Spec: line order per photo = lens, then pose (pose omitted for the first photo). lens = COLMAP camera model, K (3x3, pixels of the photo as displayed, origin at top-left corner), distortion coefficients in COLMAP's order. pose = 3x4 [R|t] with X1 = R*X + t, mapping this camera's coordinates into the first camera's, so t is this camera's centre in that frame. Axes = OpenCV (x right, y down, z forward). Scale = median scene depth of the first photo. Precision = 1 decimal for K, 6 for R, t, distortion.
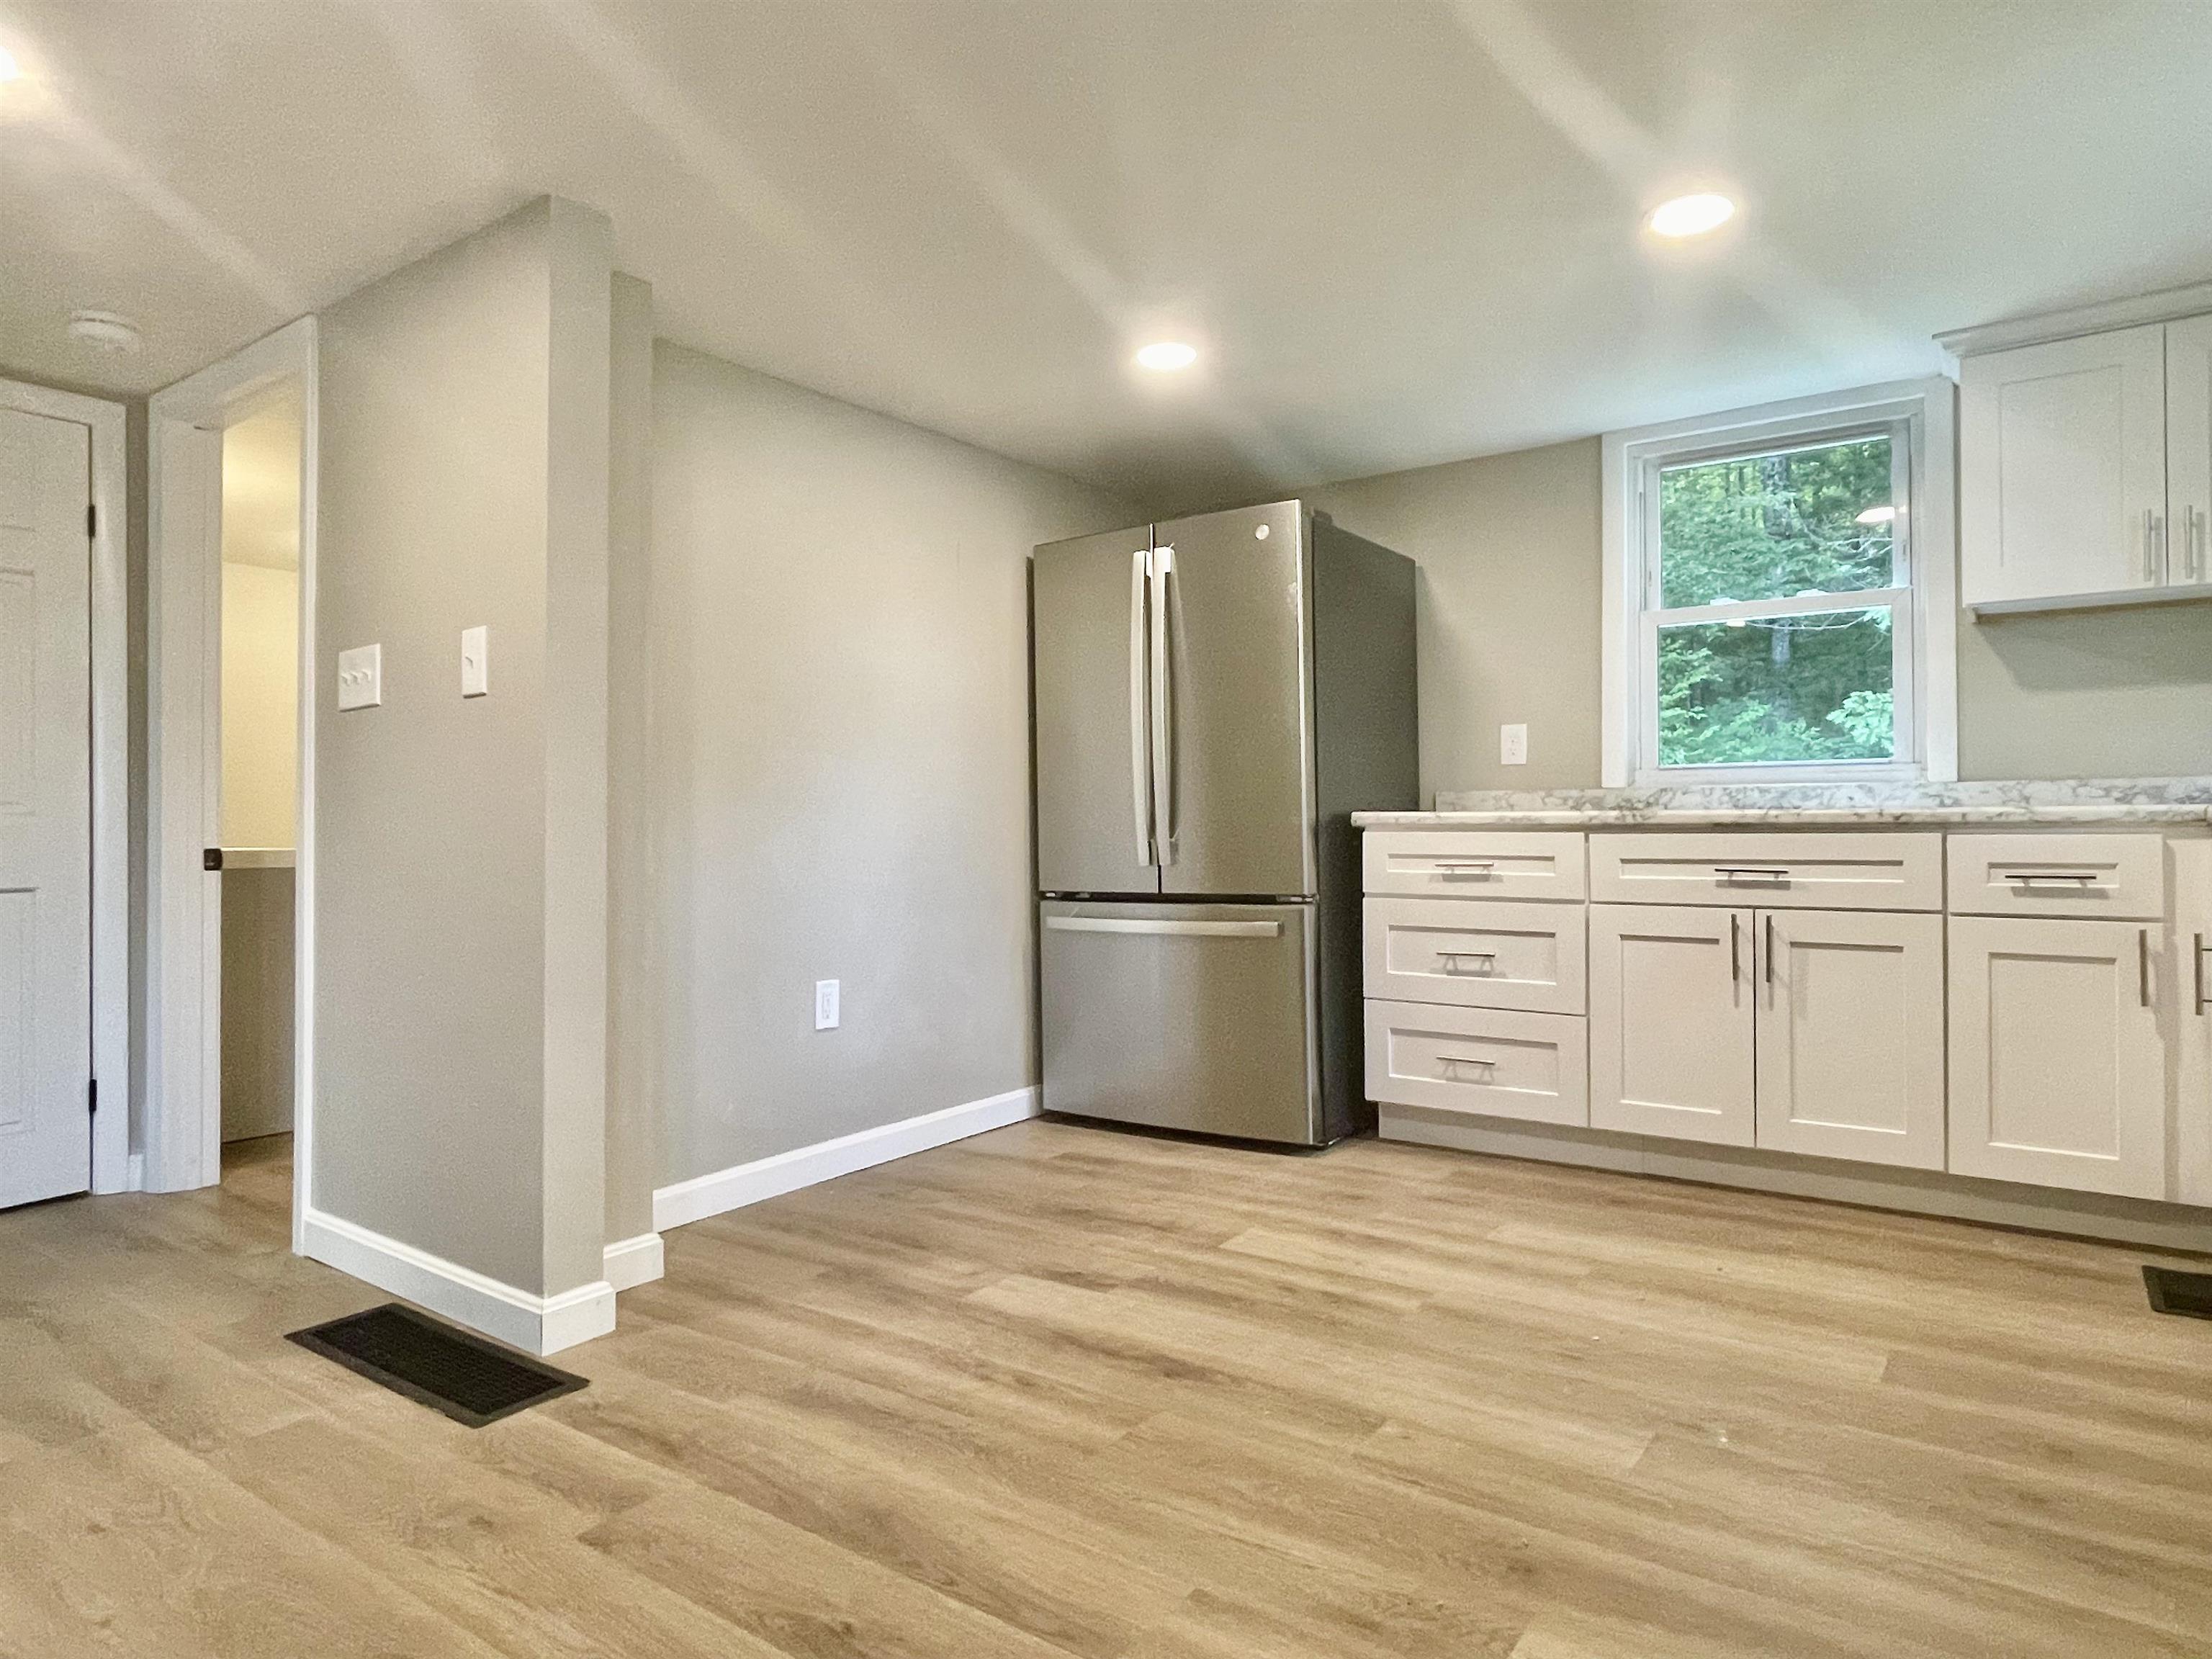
lens RADIAL K [[1317.5, 0, 1106.0], [0, 1317.5, 829.5], [0, 0, 1]] dist [0.004342, -0.000817]
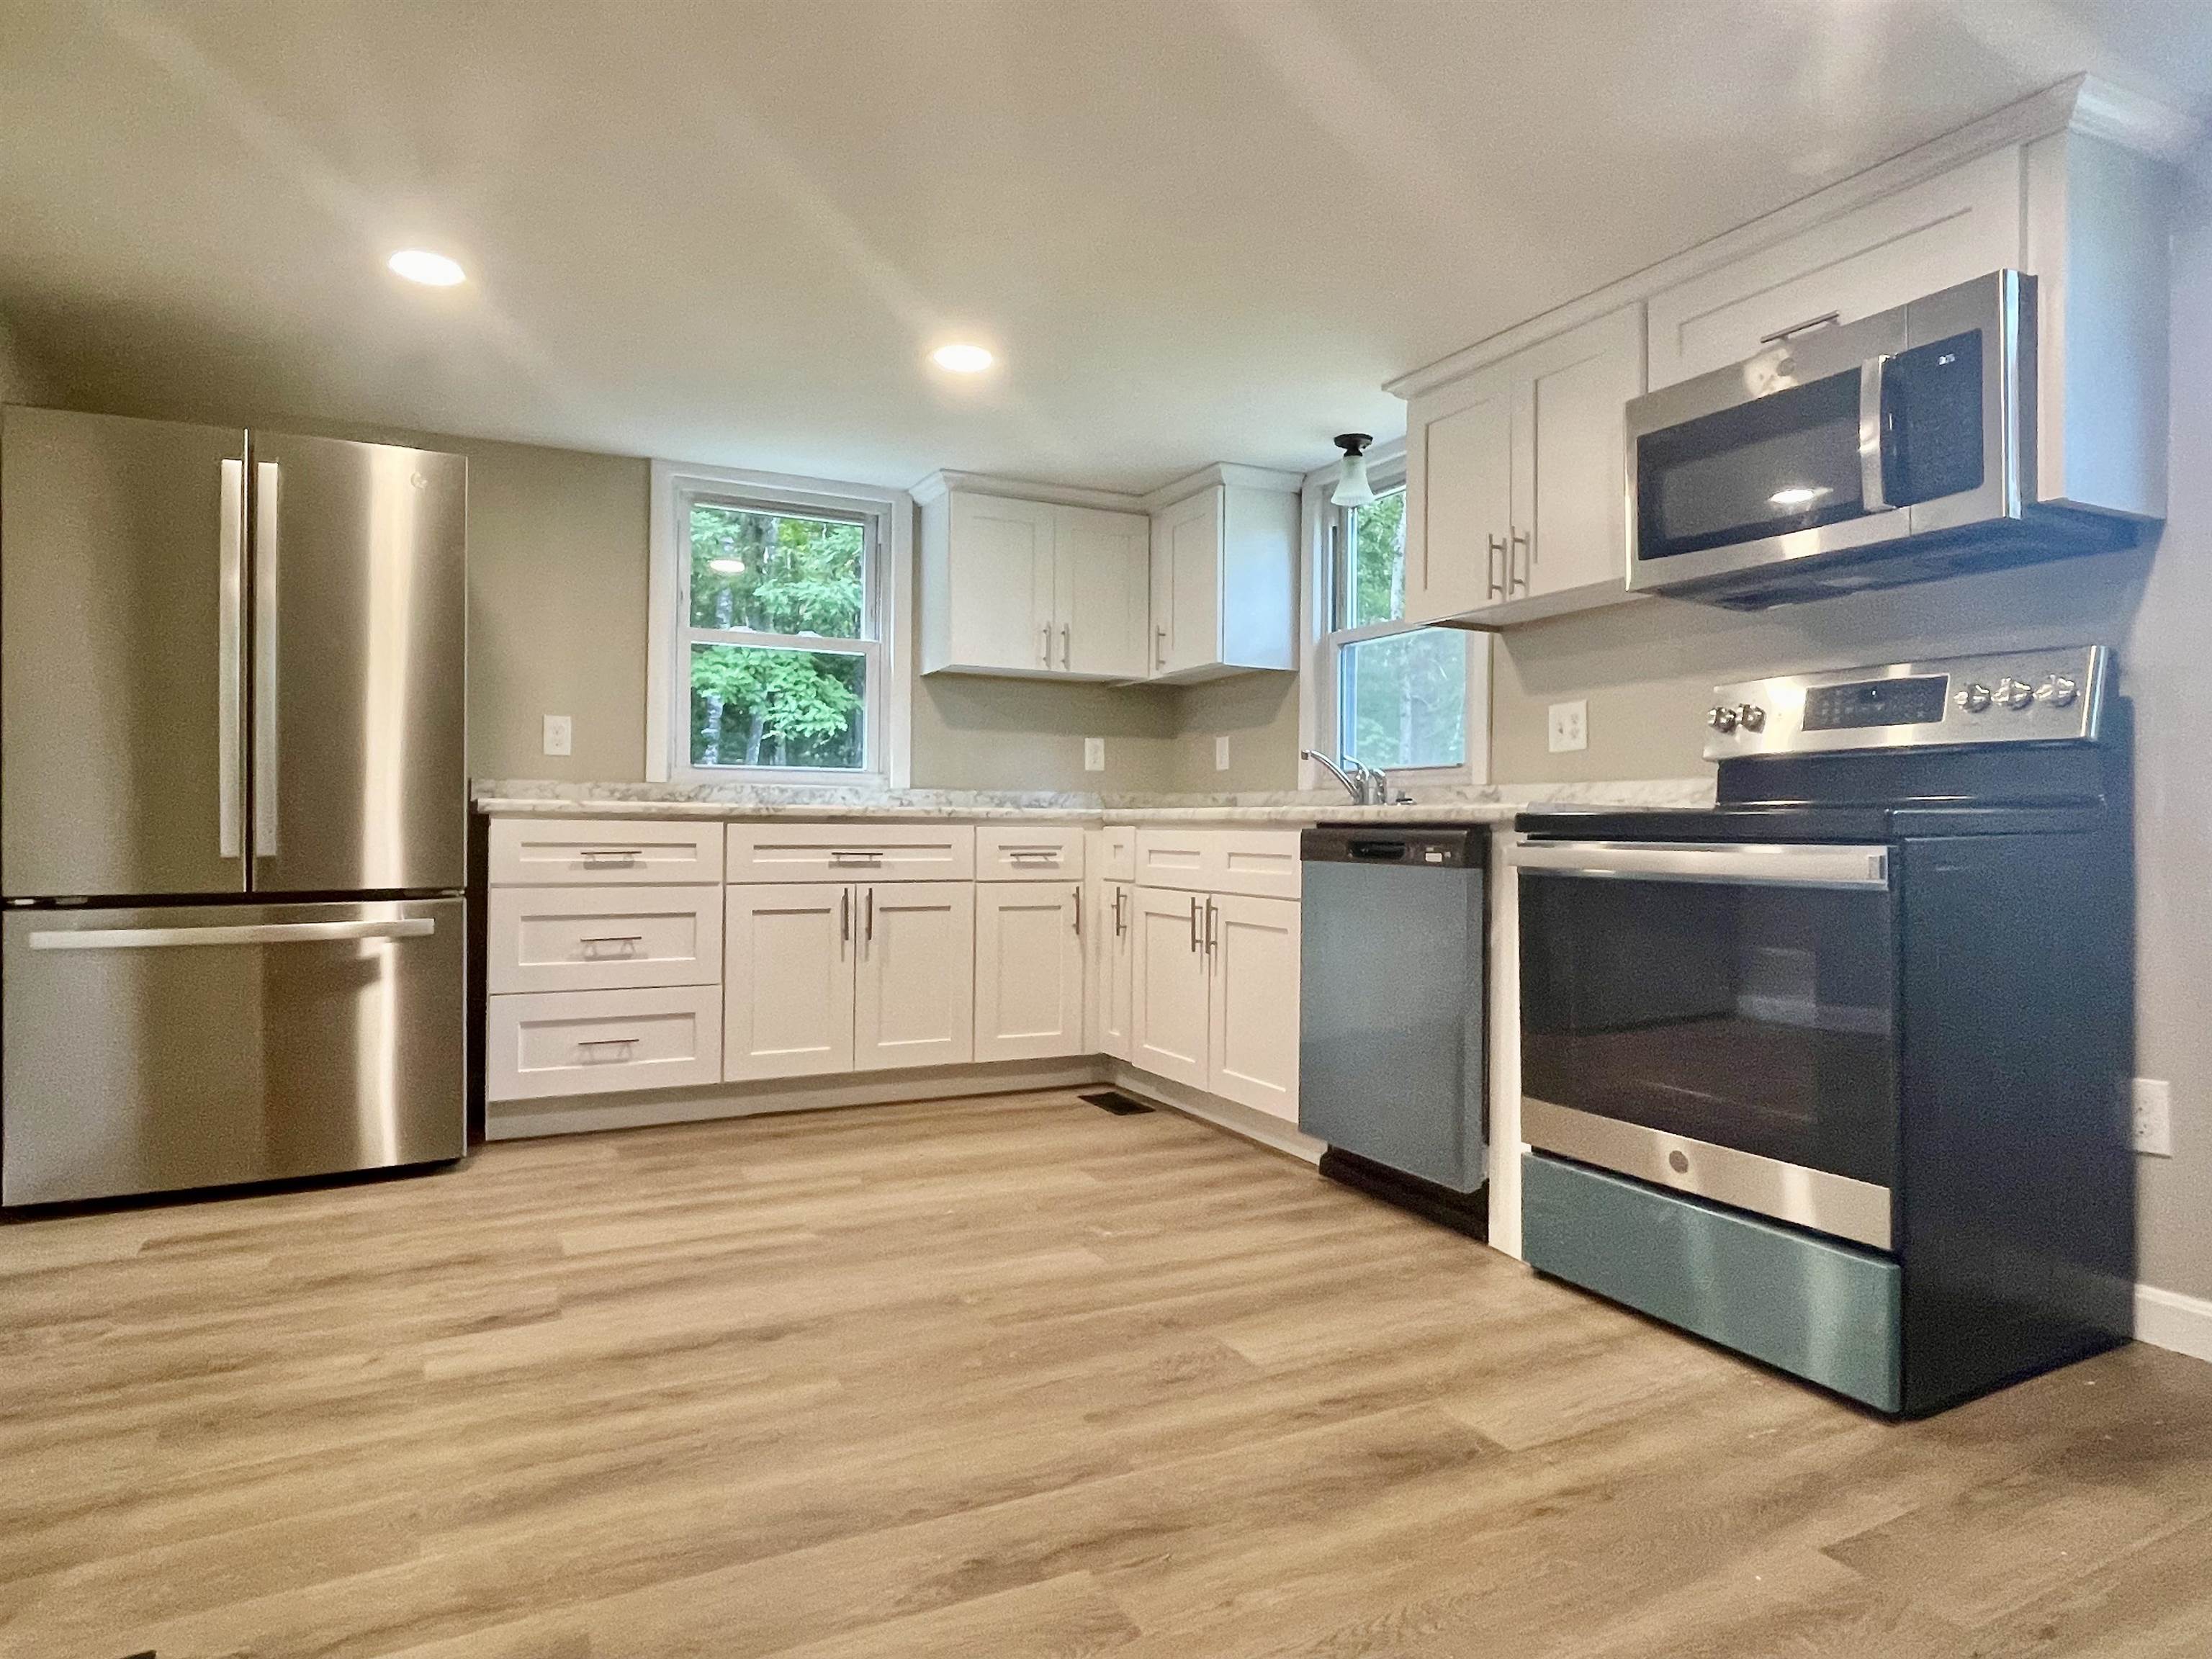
lens RADIAL K [[1307.3, 0, 1106.0], [0, 1307.3, 829.5], [0, 0, 1]] dist [-0.003653, -0.001934]
pose [[0.464577, 0.006406, 0.885510, -0.485327], [-0.008838, 0.999958, -0.002597, 0.008621], [-0.885489, -0.006619, 0.464614, 0.190209]]
